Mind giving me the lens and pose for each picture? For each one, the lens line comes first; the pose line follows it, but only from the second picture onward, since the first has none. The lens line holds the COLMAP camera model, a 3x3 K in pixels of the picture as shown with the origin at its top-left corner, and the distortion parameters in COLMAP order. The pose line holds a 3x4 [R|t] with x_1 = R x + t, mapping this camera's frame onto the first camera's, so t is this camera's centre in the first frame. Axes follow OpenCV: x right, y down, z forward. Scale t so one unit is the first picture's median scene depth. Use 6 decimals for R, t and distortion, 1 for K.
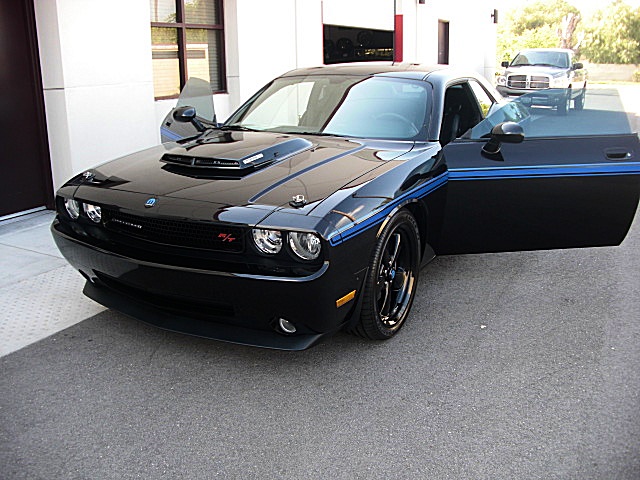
lens RADIAL K [[637.5, 0, 320.0], [0, 637.5, 240.0], [0, 0, 1]] dist [-0.195778, 0.143831]
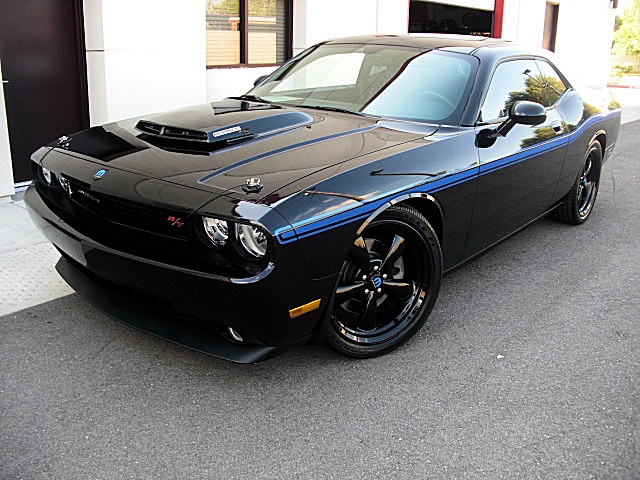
lens RADIAL K [[637.5, 0, 320.0], [0, 637.5, 240.0], [0, 0, 1]] dist [-0.195778, 0.143831]
pose [[0.981846, 0.085067, -0.169532, 0.165476], [-0.080555, 0.996193, 0.033332, -0.021168], [0.171722, -0.019071, 0.984961, 0.181494]]
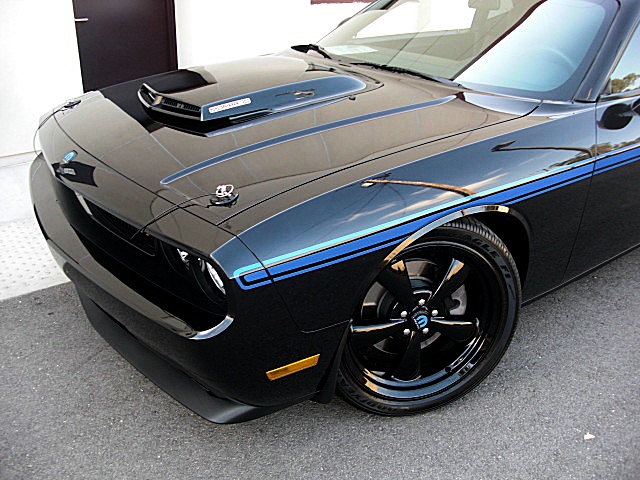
lens RADIAL K [[637.5, 0, 320.0], [0, 637.5, 240.0], [0, 0, 1]] dist [-0.195778, 0.143831]
pose [[0.906539, 0.185278, -0.379289, 0.229907], [-0.130774, 0.977589, 0.164976, -0.108285], [0.401355, -0.099956, 0.910452, 0.434532]]
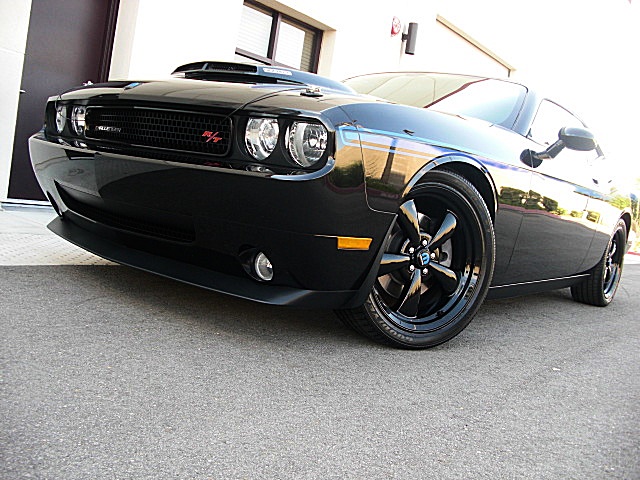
lens RADIAL K [[637.5, 0, 320.0], [0, 637.5, 240.0], [0, 0, 1]] dist [-0.195778, 0.143831]
pose [[0.973328, 0.164598, -0.159812, 0.097454], [-0.196127, 0.958391, -0.207415, 0.210014], [0.119022, 0.233226, 0.965111, 0.301831]]
